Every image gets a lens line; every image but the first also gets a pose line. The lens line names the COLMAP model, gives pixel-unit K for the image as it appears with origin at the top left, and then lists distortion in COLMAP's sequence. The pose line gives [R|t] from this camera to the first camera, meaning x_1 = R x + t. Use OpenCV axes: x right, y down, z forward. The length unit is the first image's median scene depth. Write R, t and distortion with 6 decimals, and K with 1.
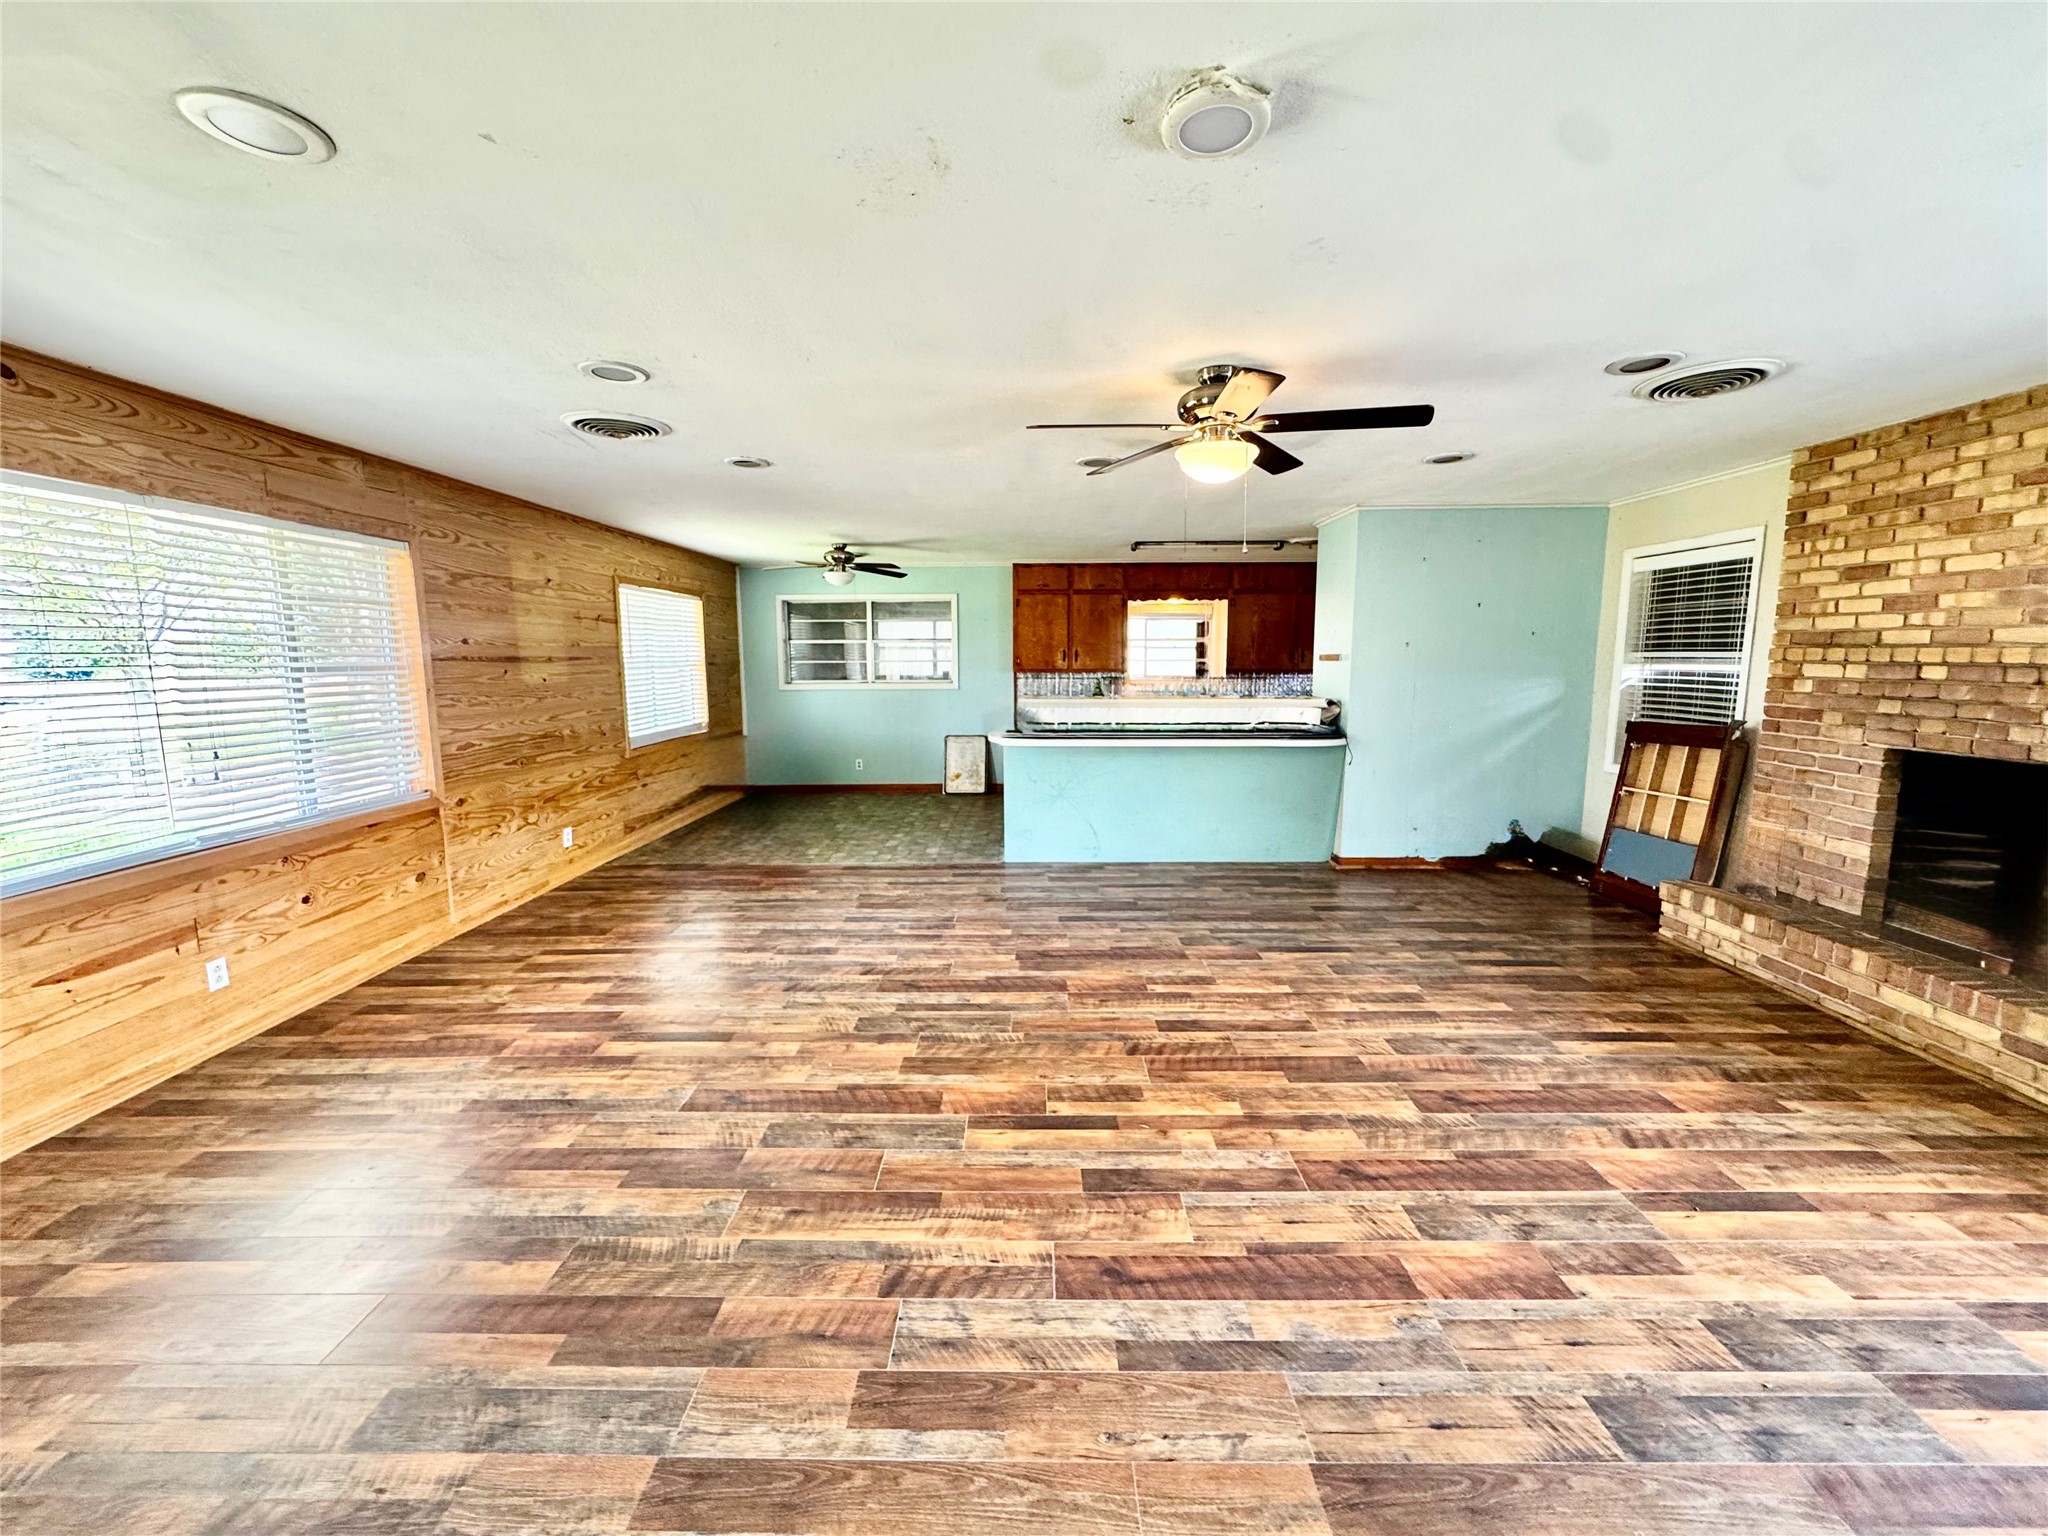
lens RADIAL K [[820.8, 0, 1023.3], [0, 820.8, 765.4], [0, 0, 1]] dist [-0.002554, 0.000110]
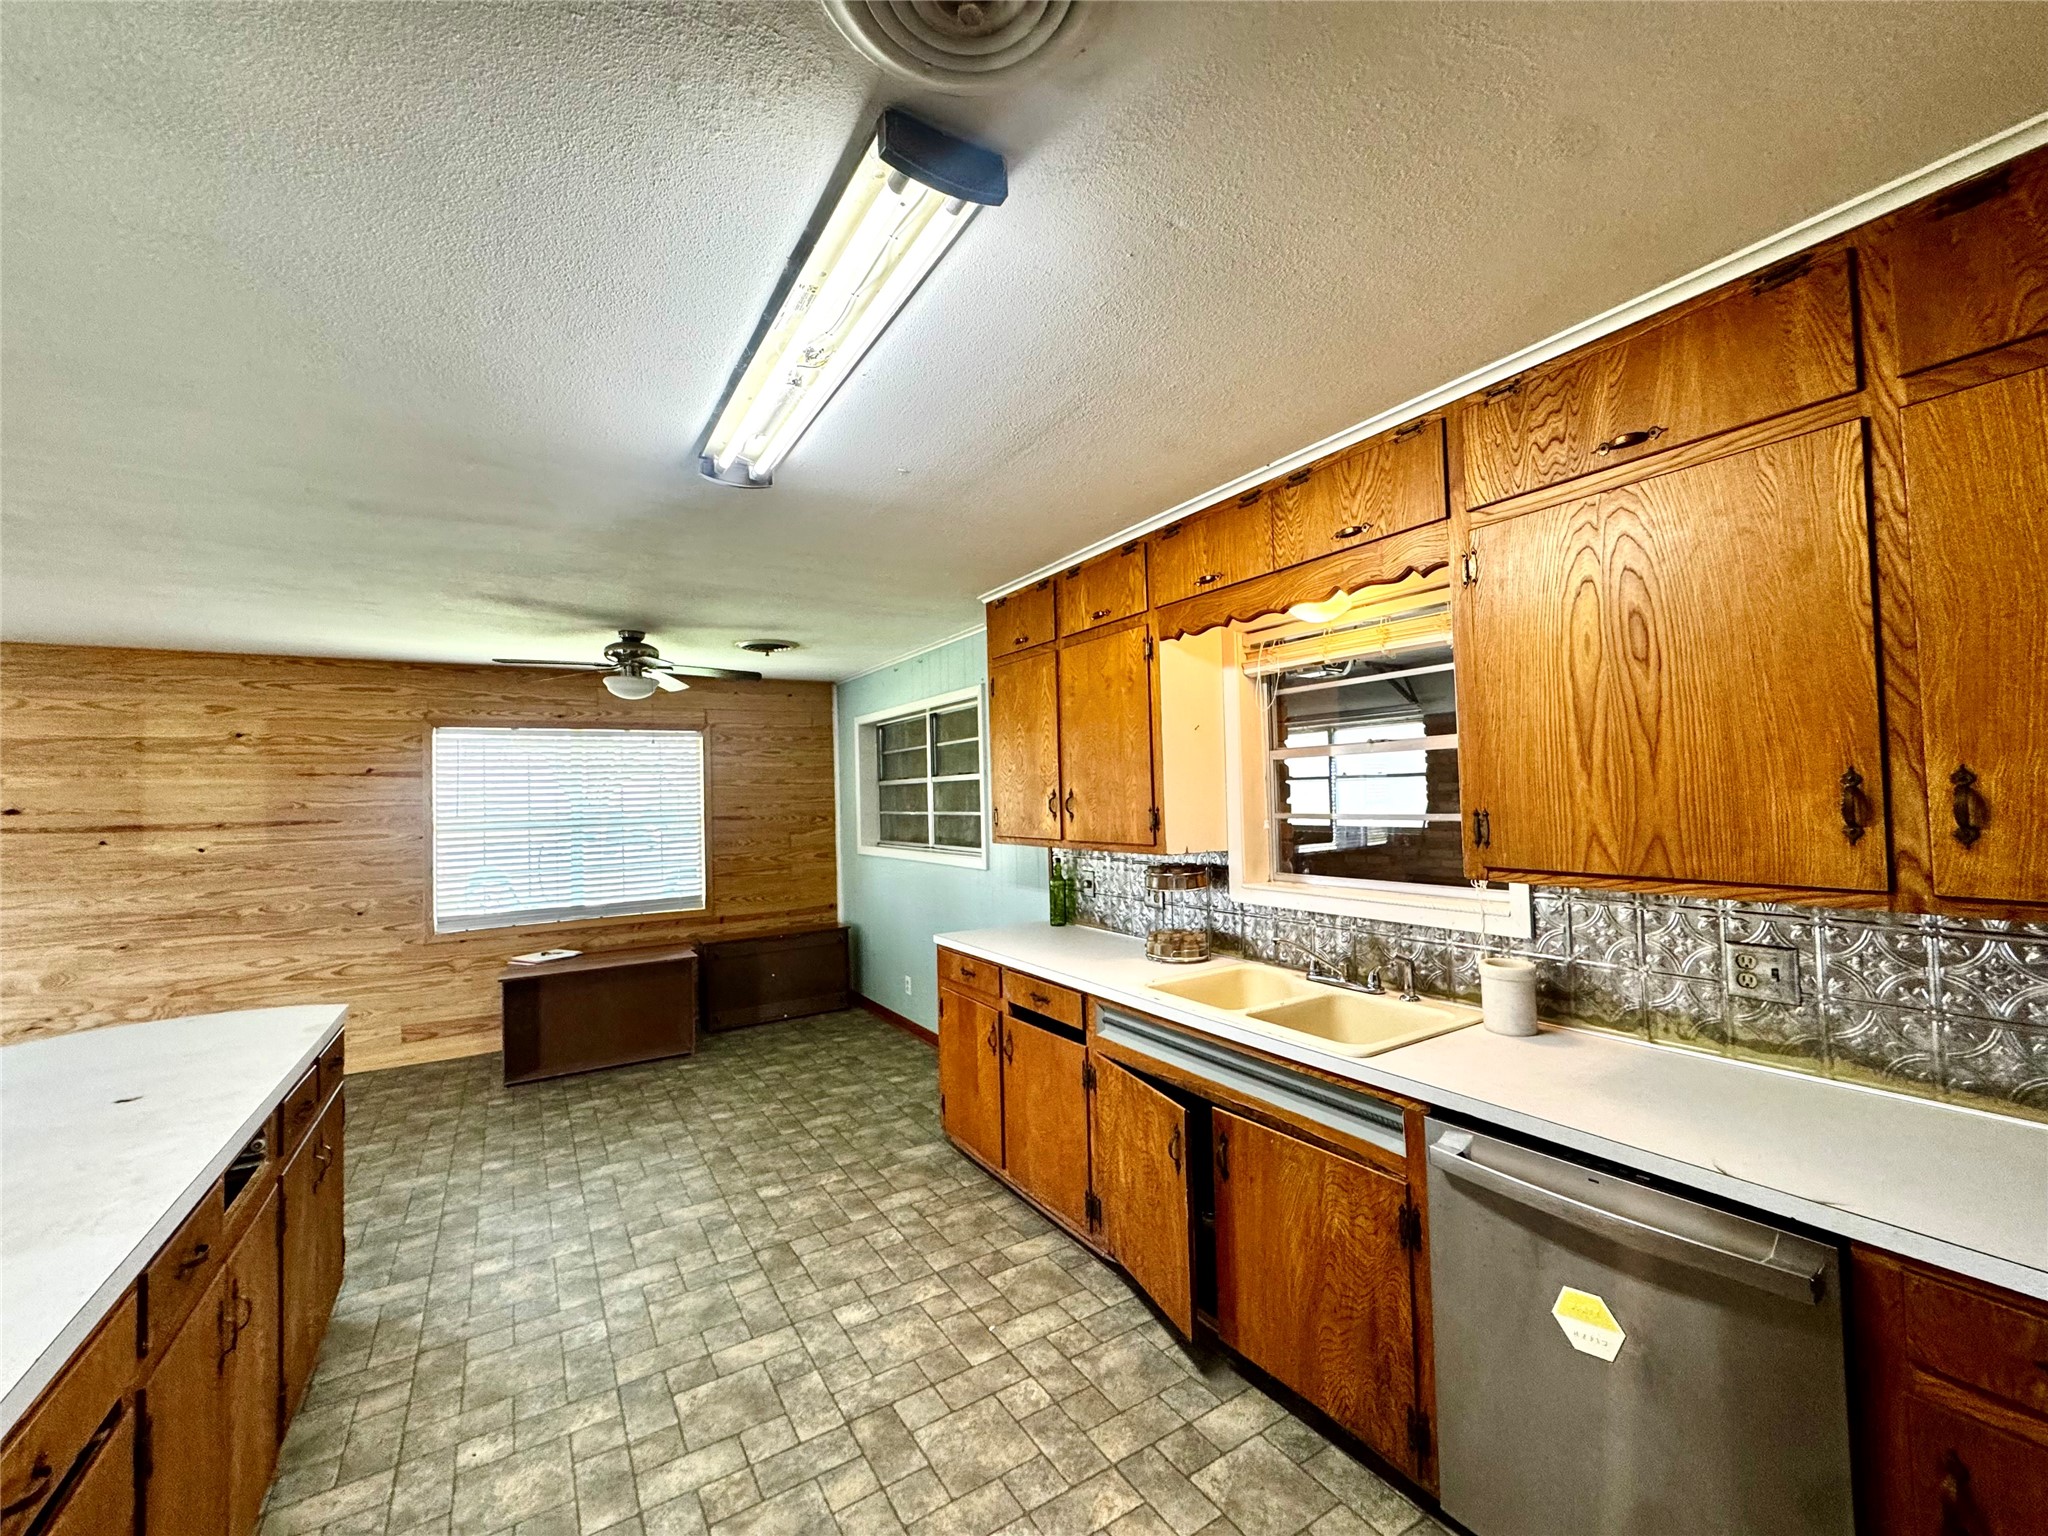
lens RADIAL K [[820.8, 0, 1023.3], [0, 820.8, 765.4], [0, 0, 1]] dist [-0.002554, 0.000110]
pose [[0.534660, -0.039530, -0.844142, 0.908126], [-0.088666, 0.990768, -0.102556, -0.270493], [0.840403, 0.129680, 0.526218, 1.887031]]
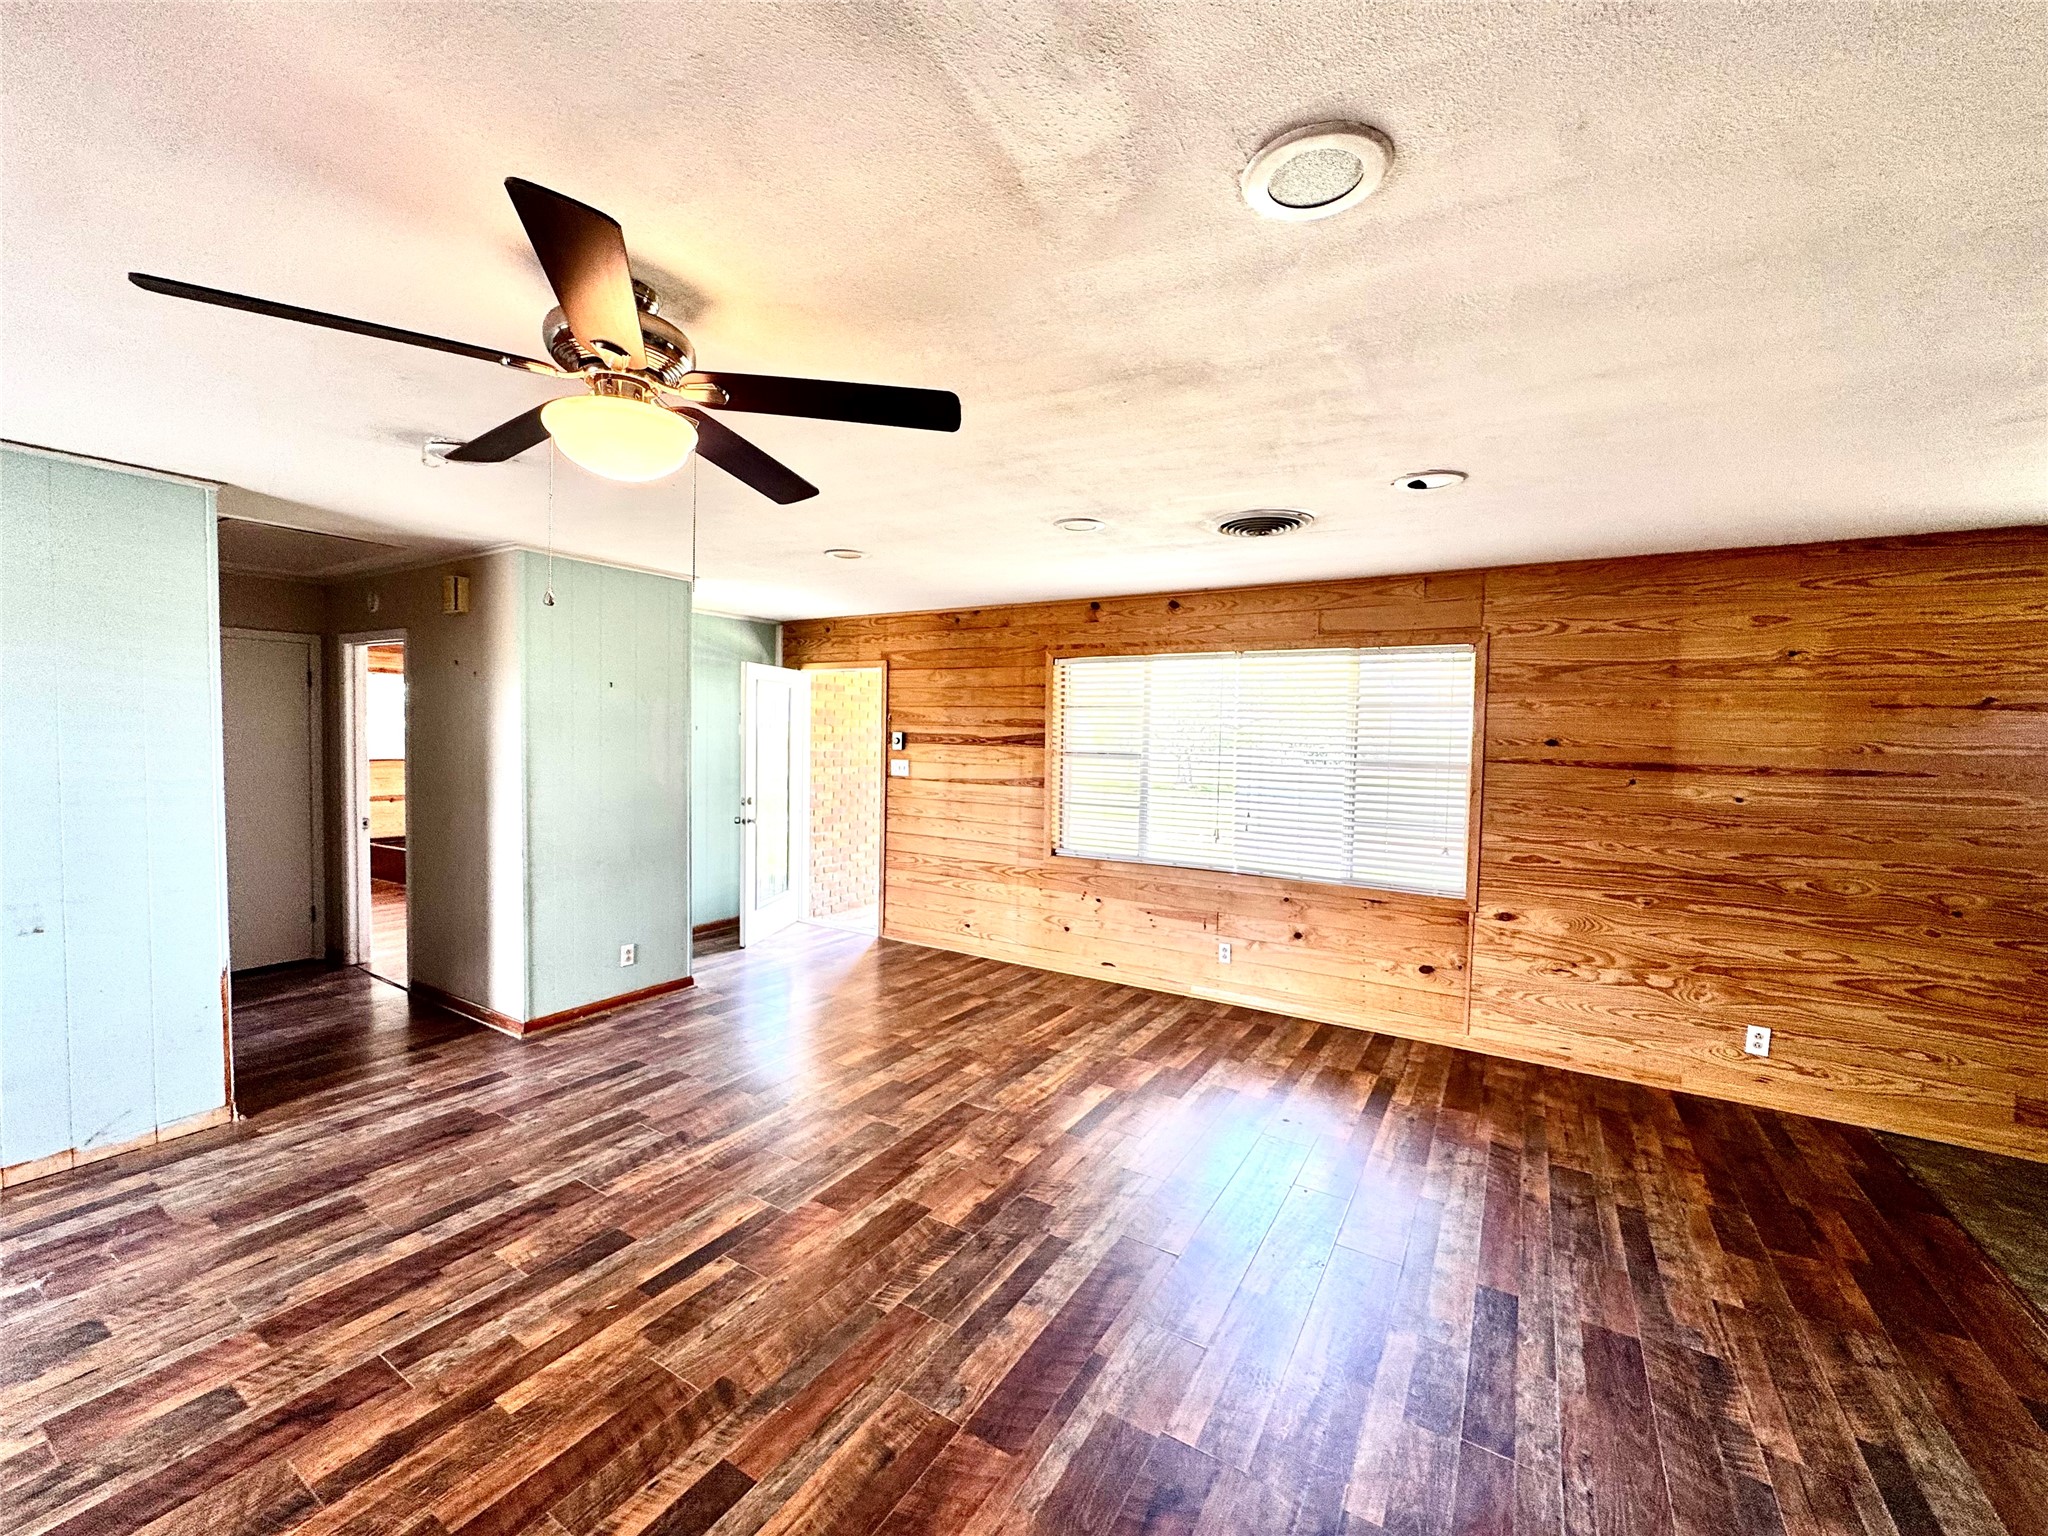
lens RADIAL K [[820.8, 0, 1023.3], [0, 820.8, 765.4], [0, 0, 1]] dist [-0.002554, 0.000110]
pose [[-0.517943, 0.031872, -0.854821, 0.469810], [-0.131474, 0.984466, 0.116367, -0.200188], [0.845251, 0.172658, -0.505707, 1.249172]]
